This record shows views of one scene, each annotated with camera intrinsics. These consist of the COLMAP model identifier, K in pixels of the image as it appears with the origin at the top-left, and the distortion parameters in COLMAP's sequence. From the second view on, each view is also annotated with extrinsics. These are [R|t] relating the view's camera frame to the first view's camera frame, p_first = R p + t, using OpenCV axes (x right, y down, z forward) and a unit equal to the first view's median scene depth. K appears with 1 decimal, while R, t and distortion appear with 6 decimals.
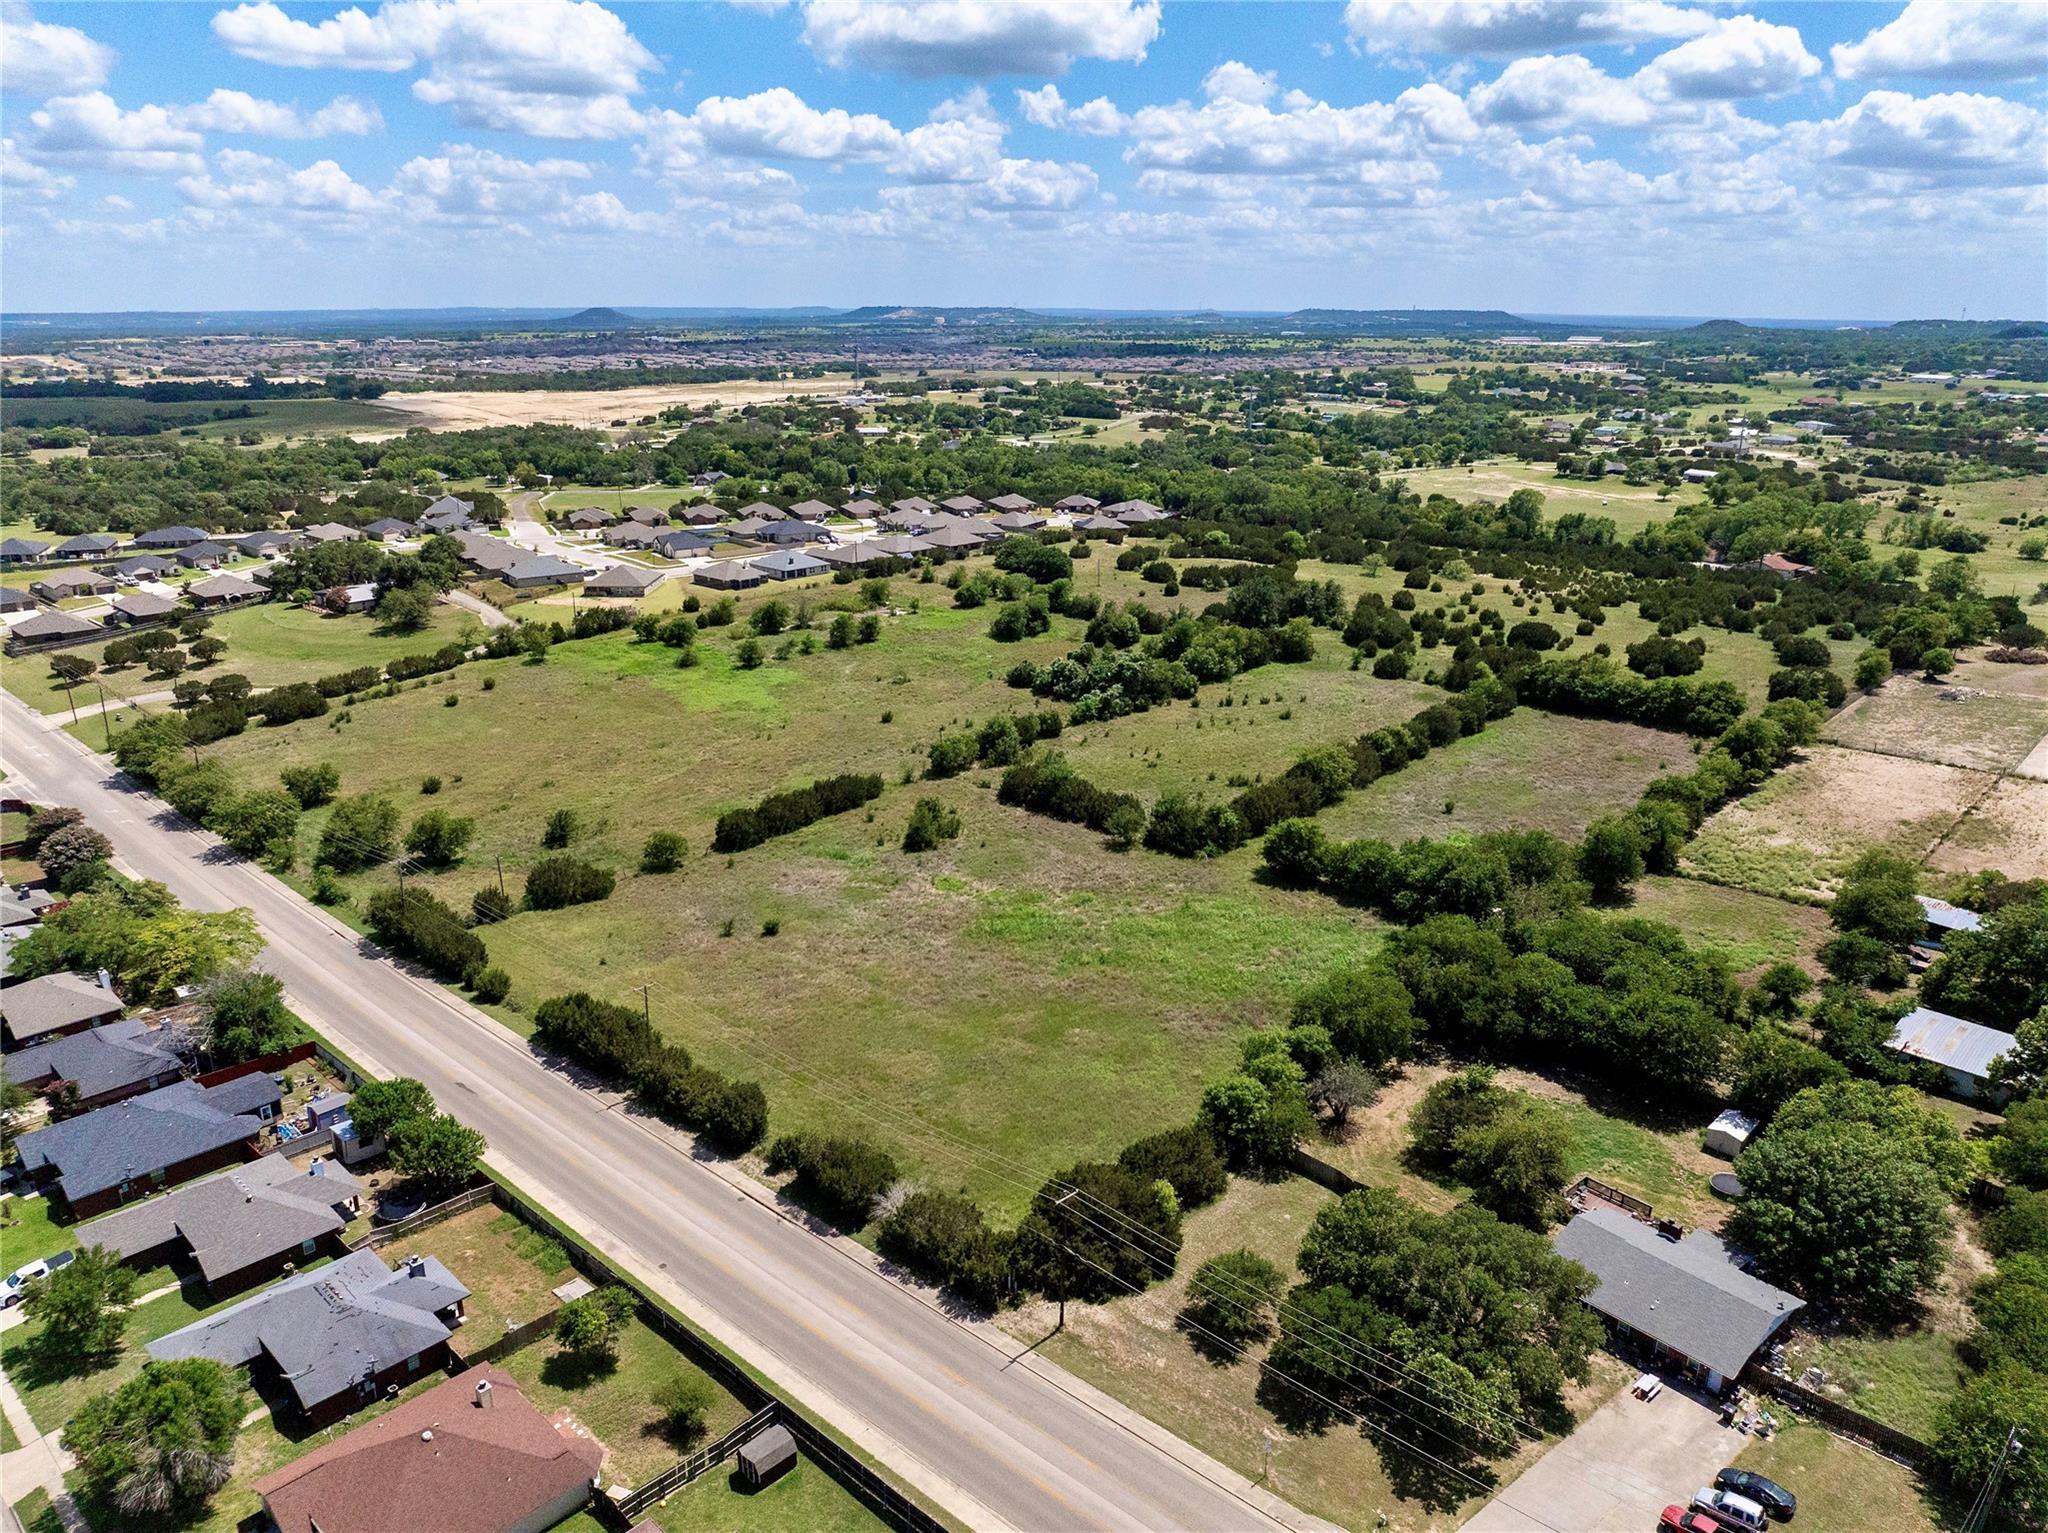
lens RADIAL K [[1454.7, 0, 1024.0], [0, 1454.7, 766.5], [0, 0, 1]] dist [-0.032803, -0.006929]
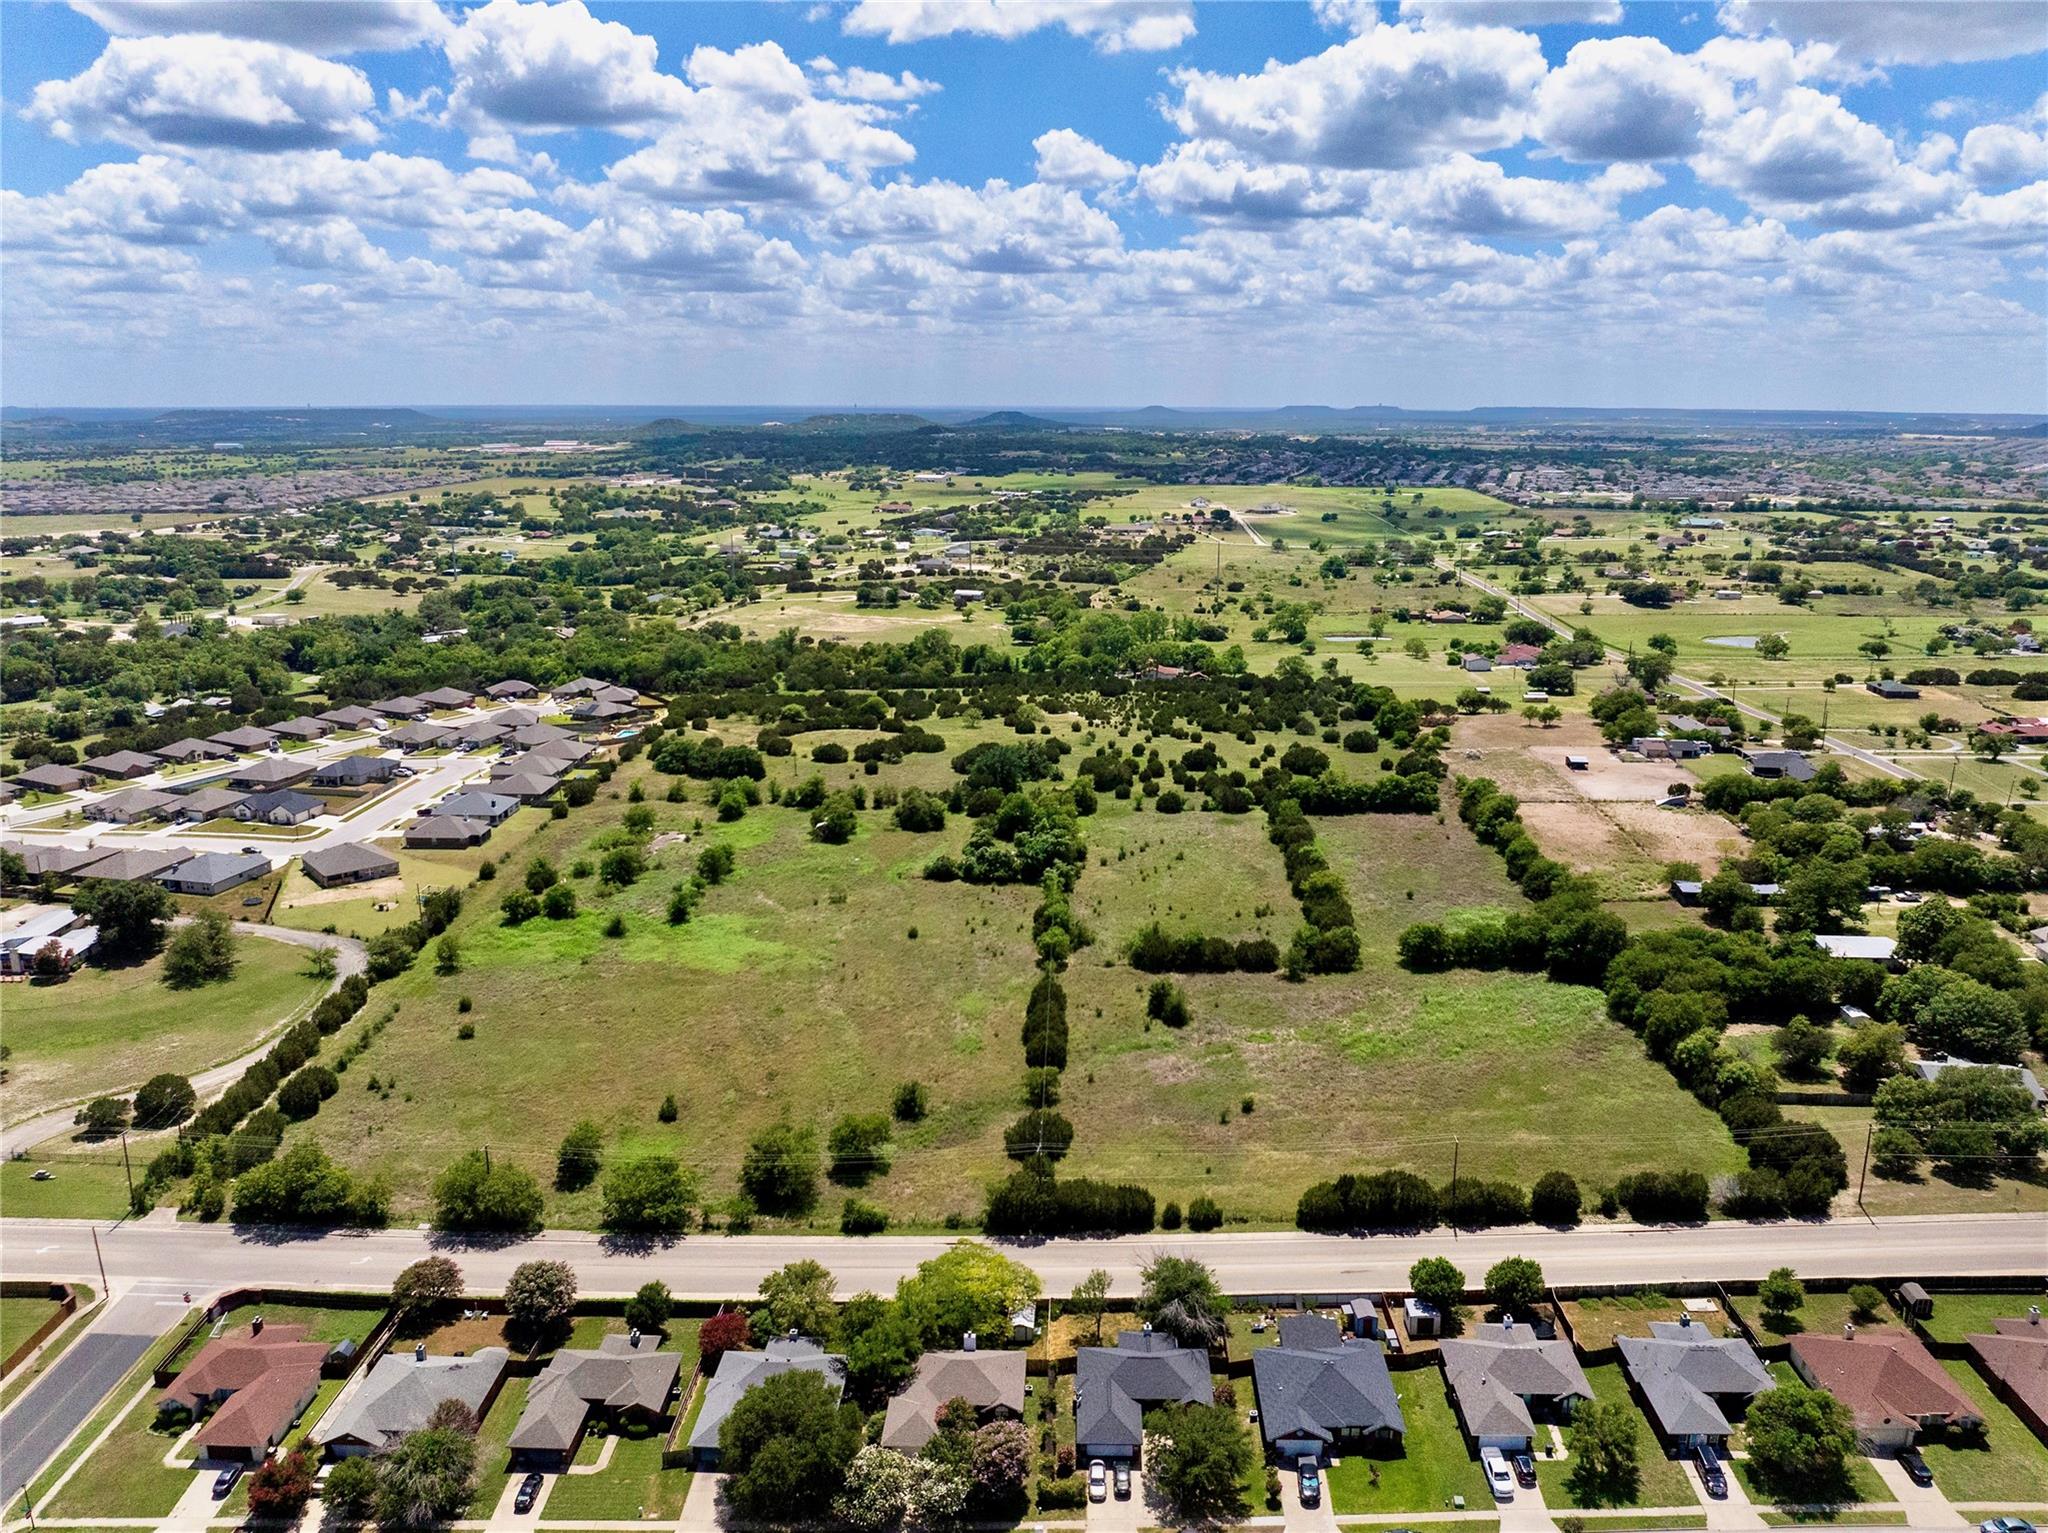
lens RADIAL K [[1509.0, 0, 1065.1], [0, 1509.0, 758.0], [0, 0, 1]] dist [-0.040485, 0.001843]
pose [[0.735423, -0.157248, 0.659110, -1.007164], [0.202314, 0.979289, 0.007898, -0.203211], [-0.646701, 0.127539, 0.752005, 0.094627]]
